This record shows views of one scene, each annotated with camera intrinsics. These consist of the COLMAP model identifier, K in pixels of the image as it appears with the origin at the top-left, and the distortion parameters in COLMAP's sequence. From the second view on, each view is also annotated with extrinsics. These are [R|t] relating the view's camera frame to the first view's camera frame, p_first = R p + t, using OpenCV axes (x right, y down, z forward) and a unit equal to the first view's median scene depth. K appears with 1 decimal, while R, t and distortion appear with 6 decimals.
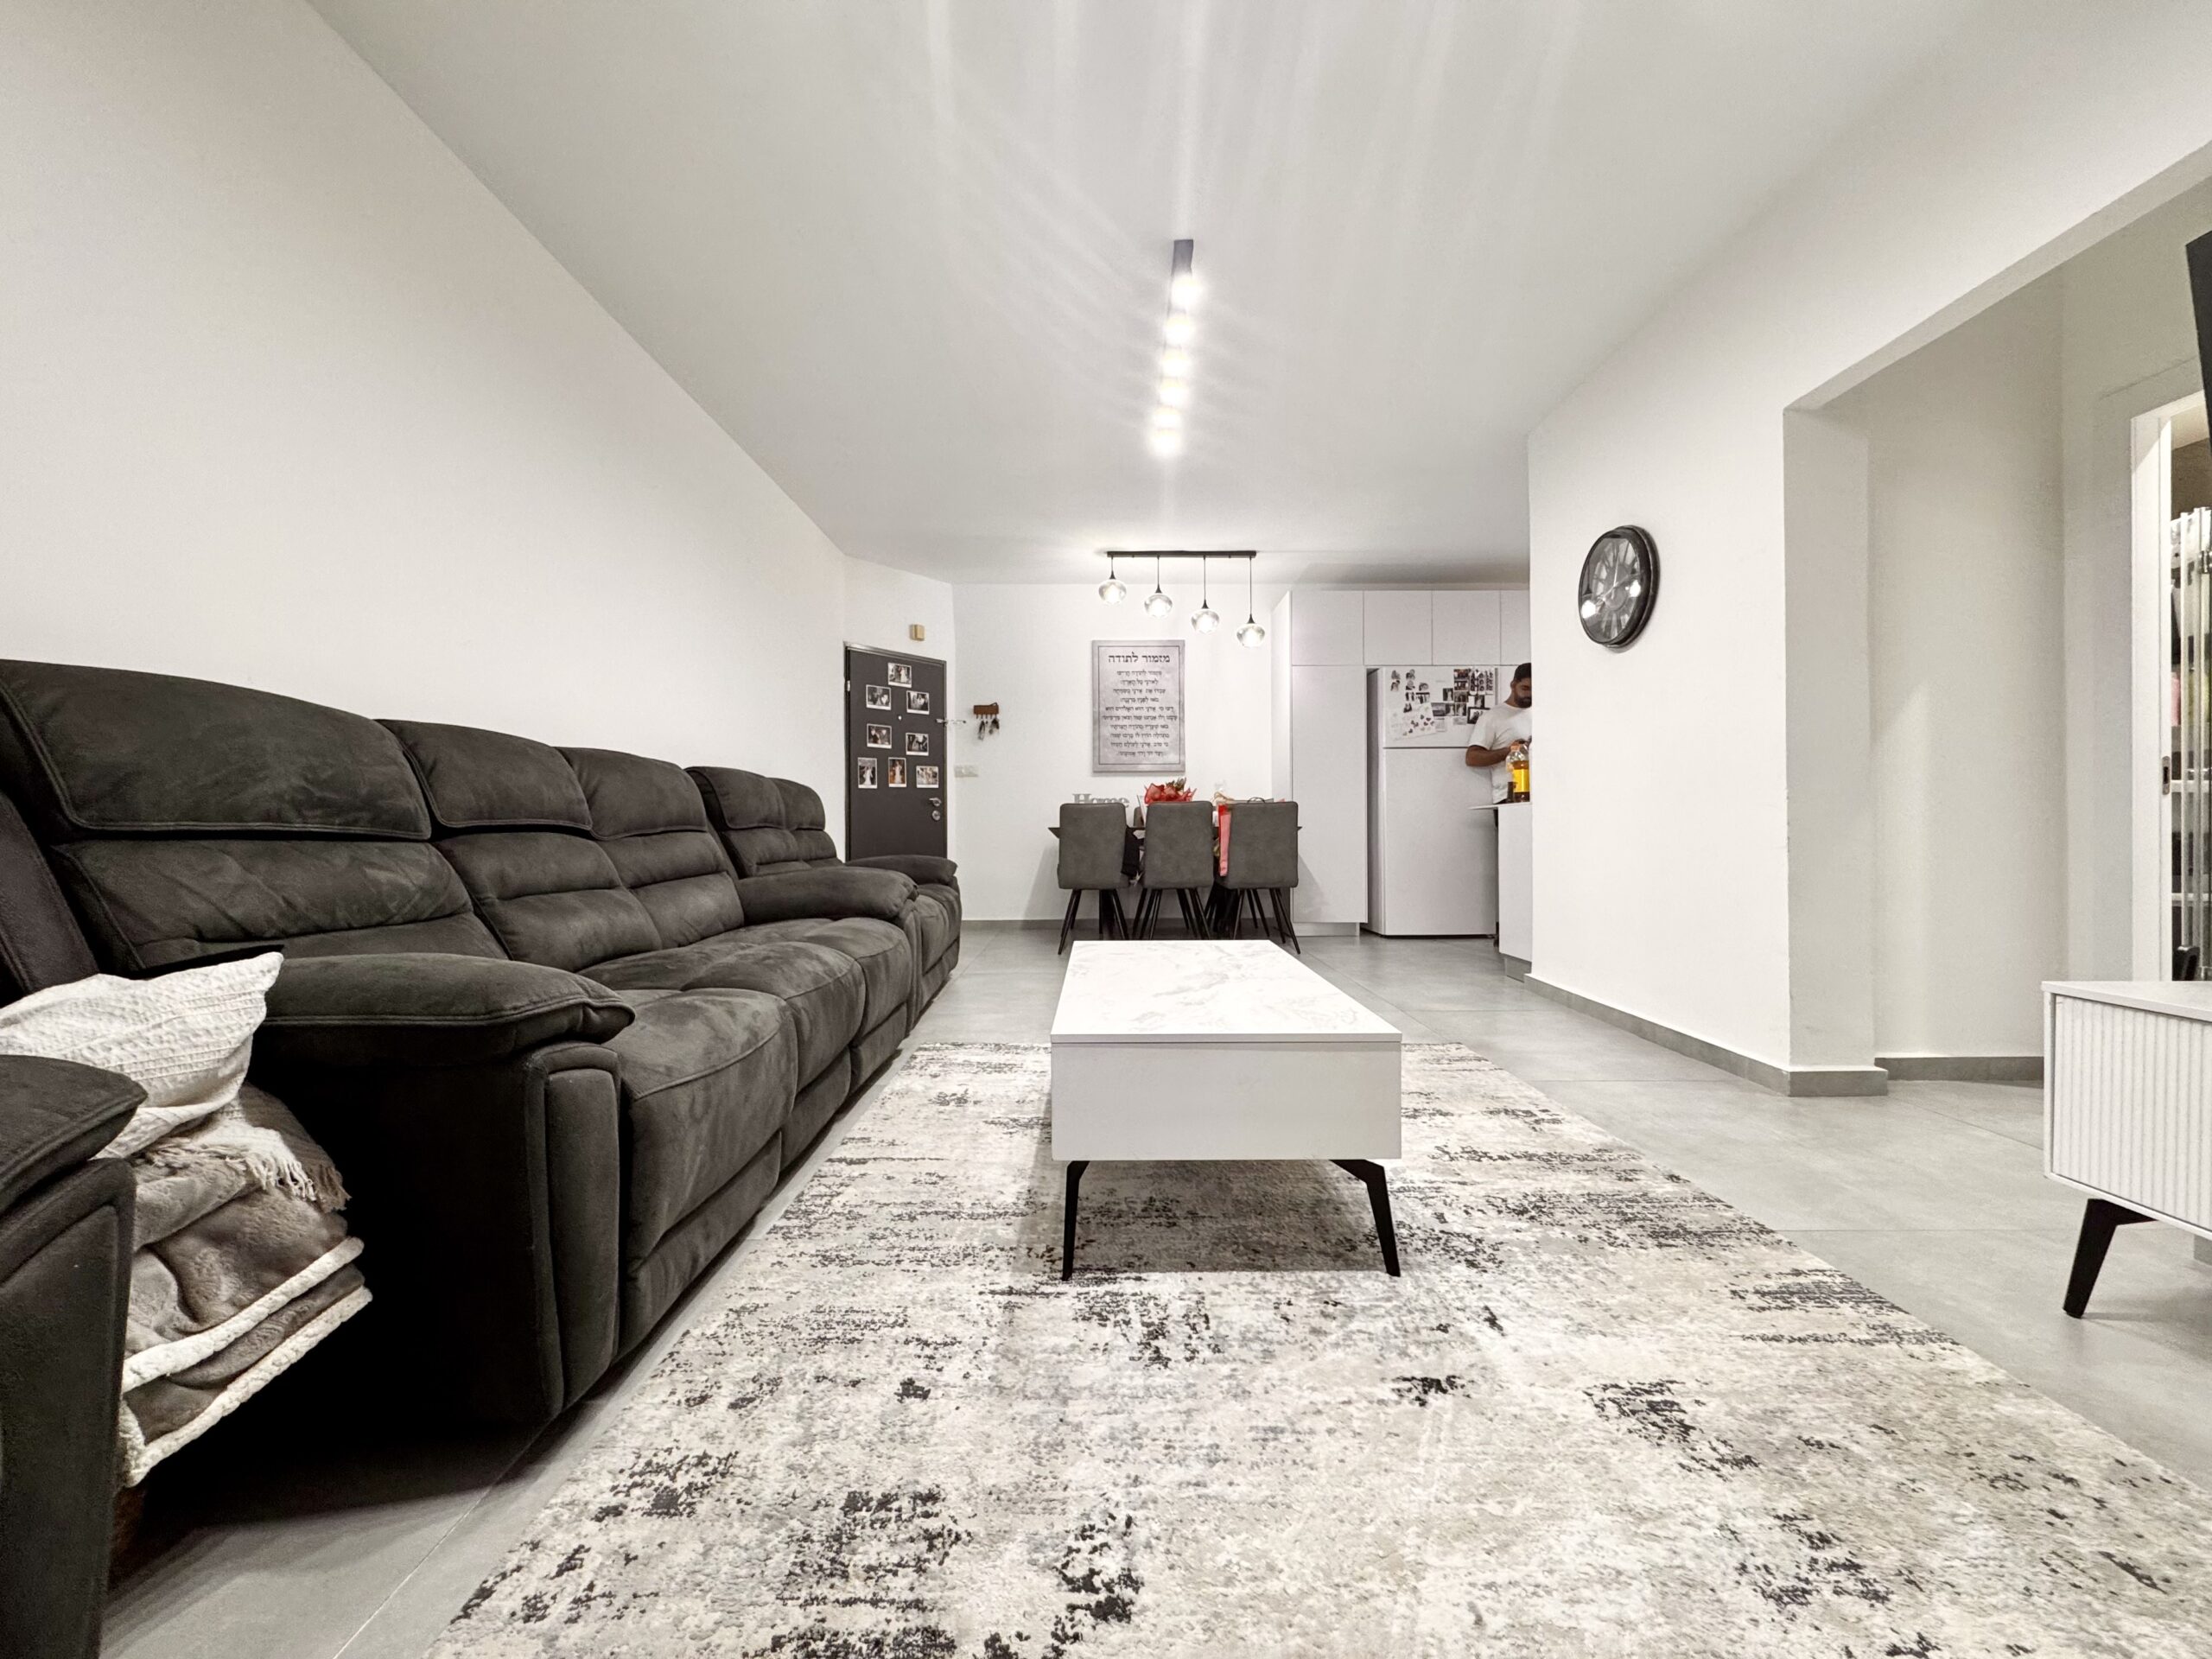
lens RADIAL K [[881.0, 0, 1104.2], [0, 881.0, 832.1], [0, 0, 1]] dist [-0.004070, 0.000377]
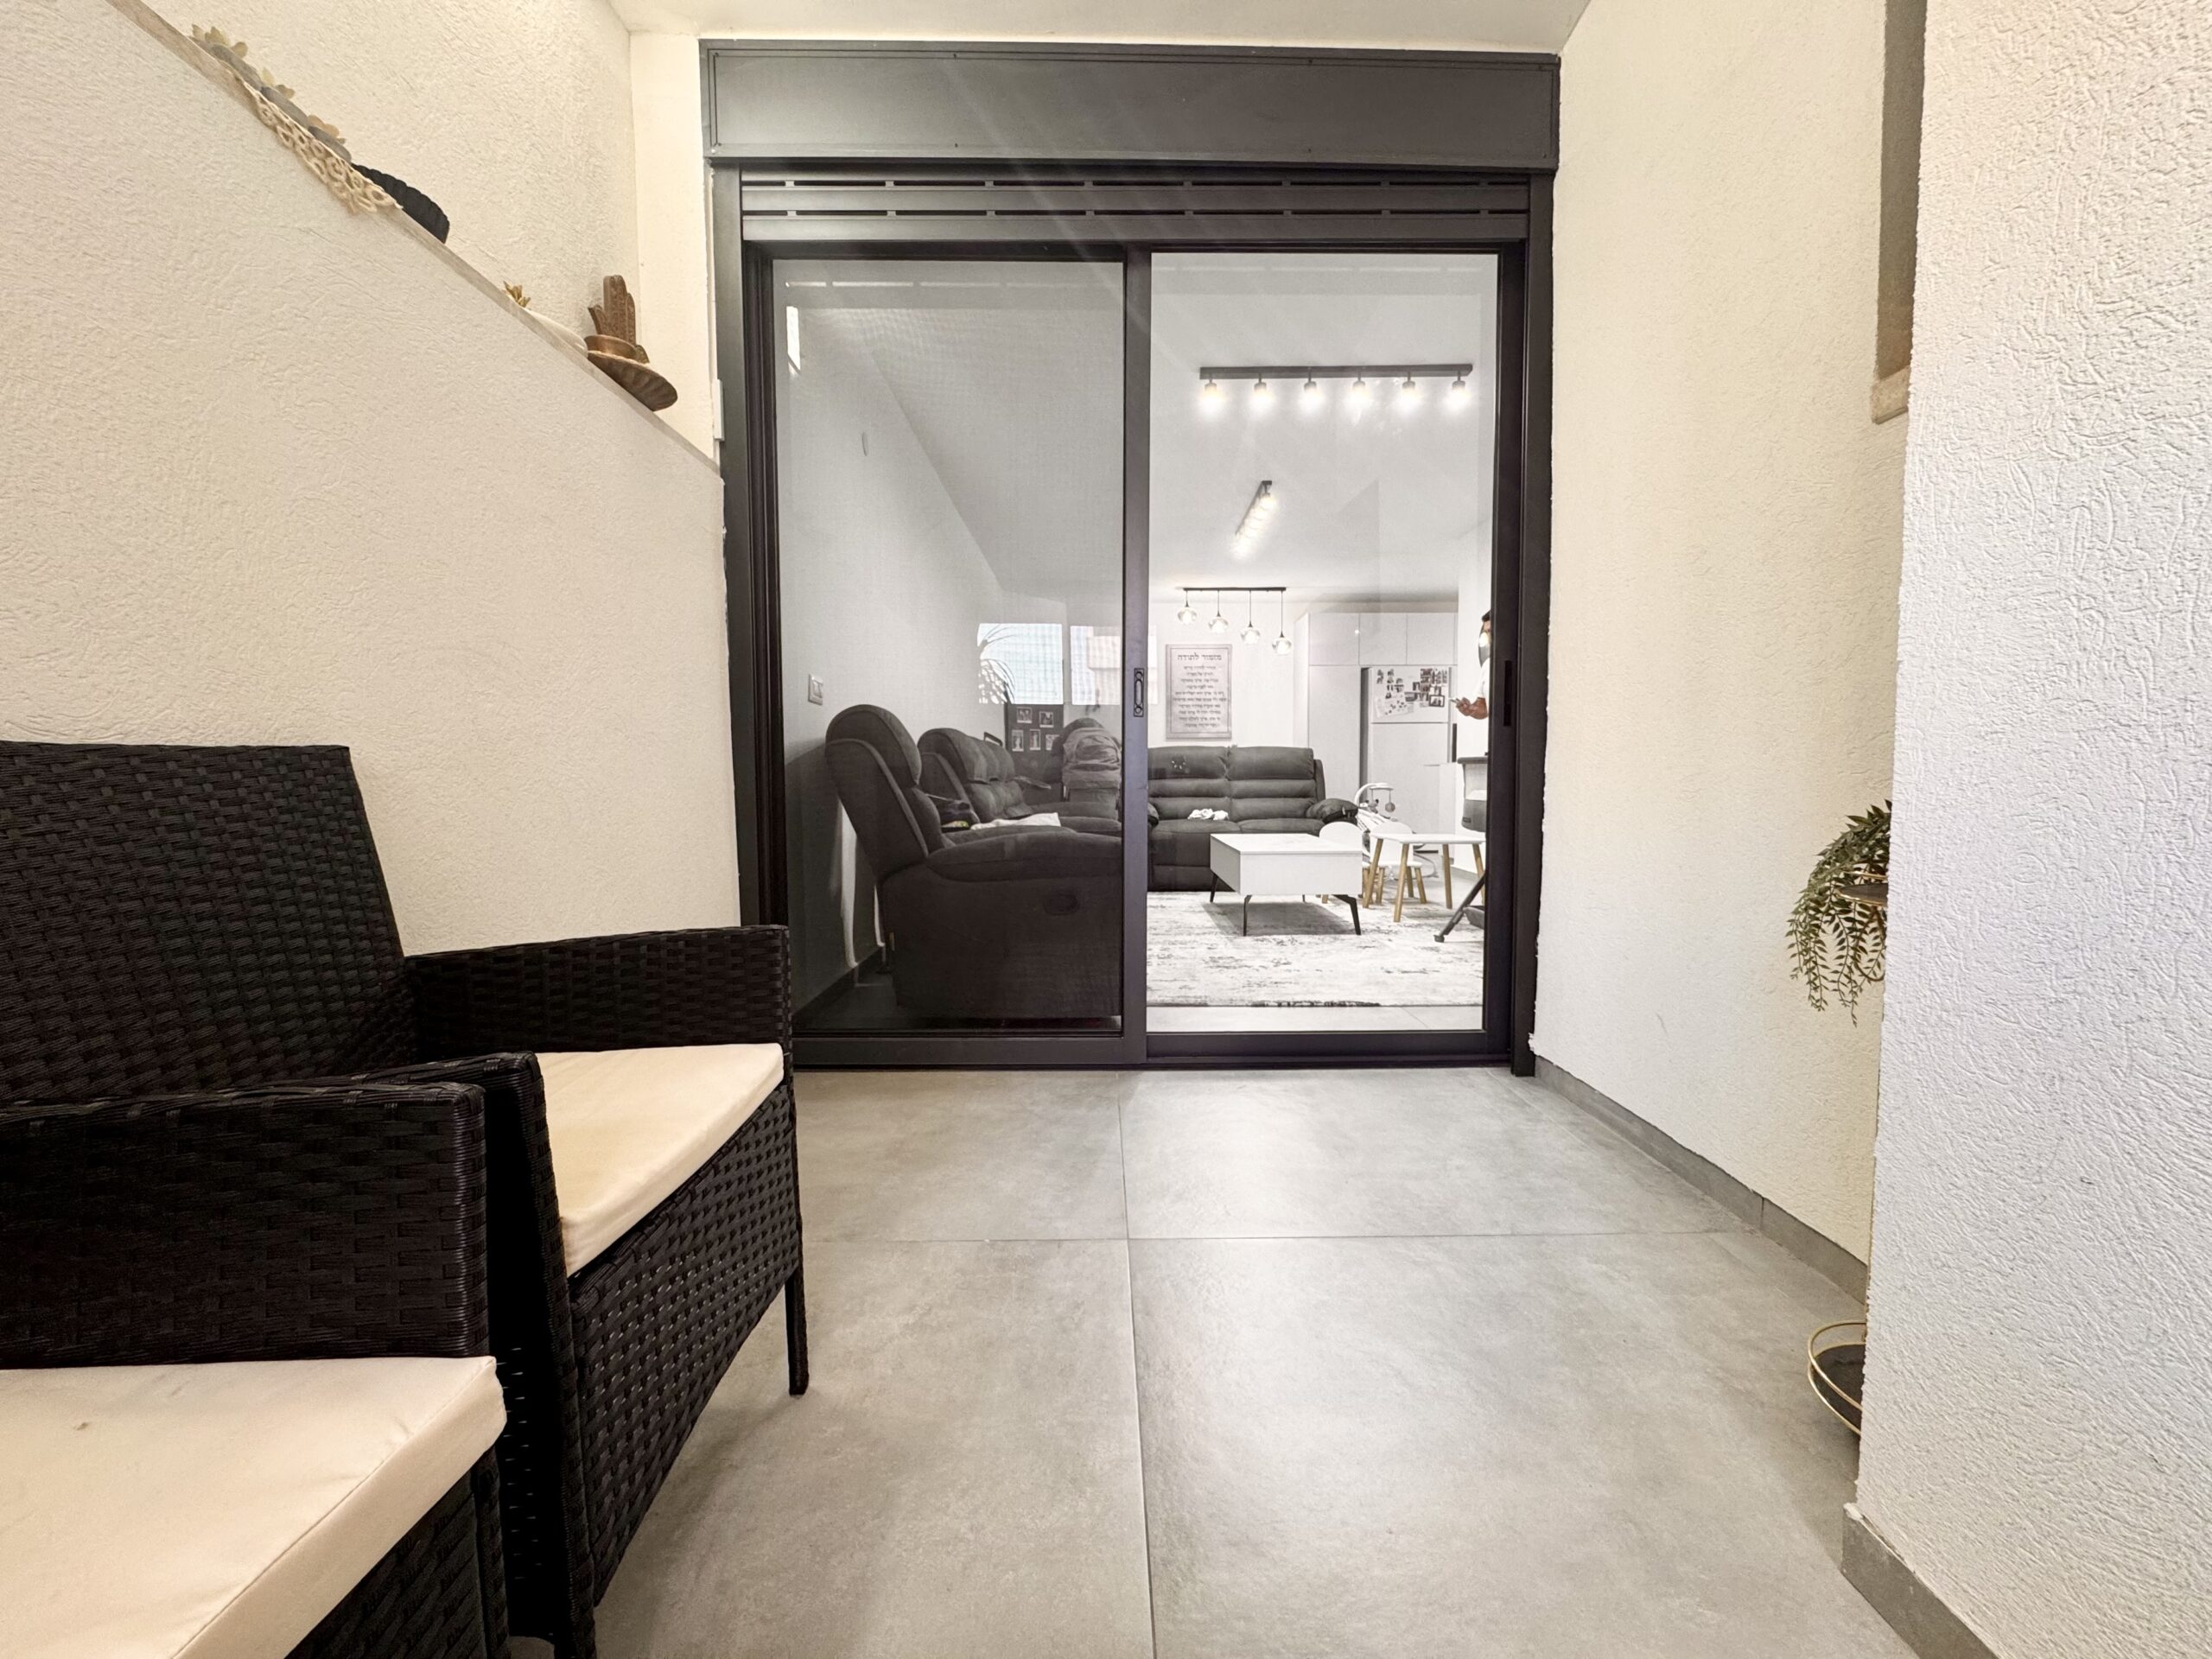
lens RADIAL K [[881.0, 0, 1108.5], [0, 881.0, 827.9], [0, 0, 1]] dist [-0.004070, 0.000377]
pose [[0.999988, -0.002068, 0.004452, -0.401332], [0.001825, 0.998542, 0.053943, -0.004846], [-0.004557, -0.053934, 0.998534, -1.483545]]
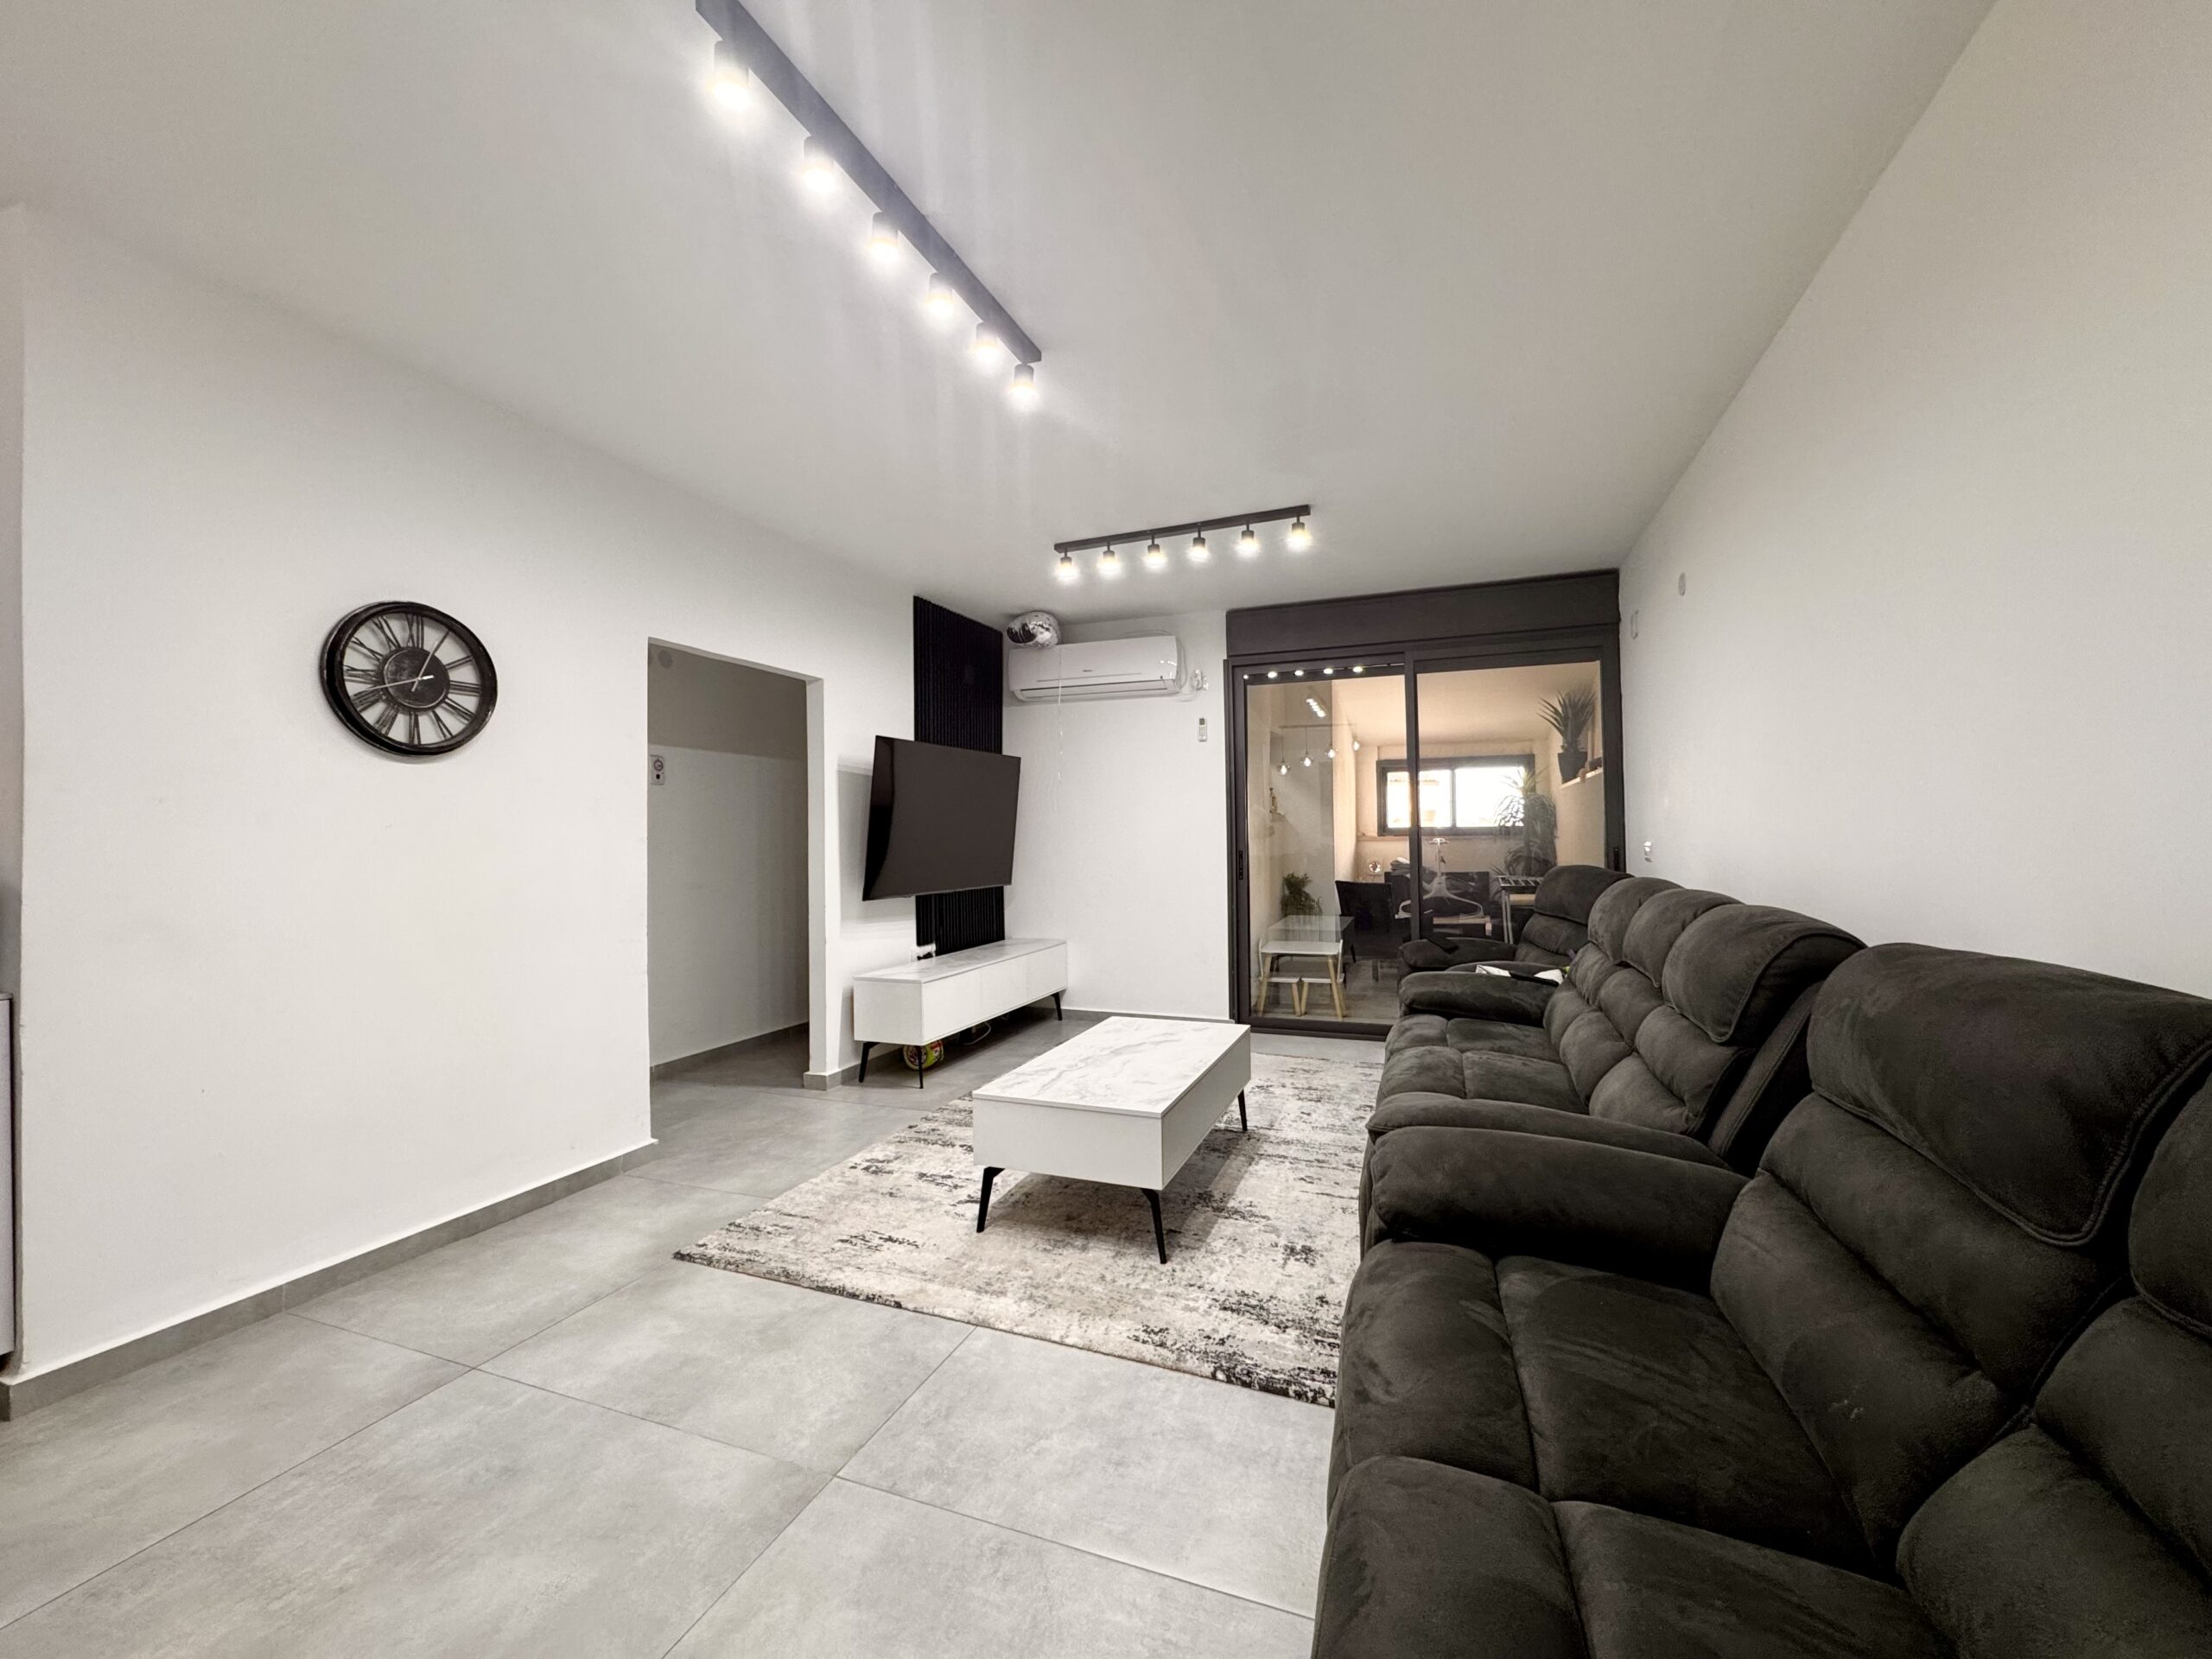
lens RADIAL K [[881.0, 0, 1102.3], [0, 881.0, 832.4], [0, 0, 1]] dist [-0.004070, 0.000377]
pose [[-0.931172, 0.019213, 0.364074, -0.452083], [0.019908, 0.999800, -0.001845, -0.237181], [-0.364037, 0.005529, -0.931368, 2.695126]]
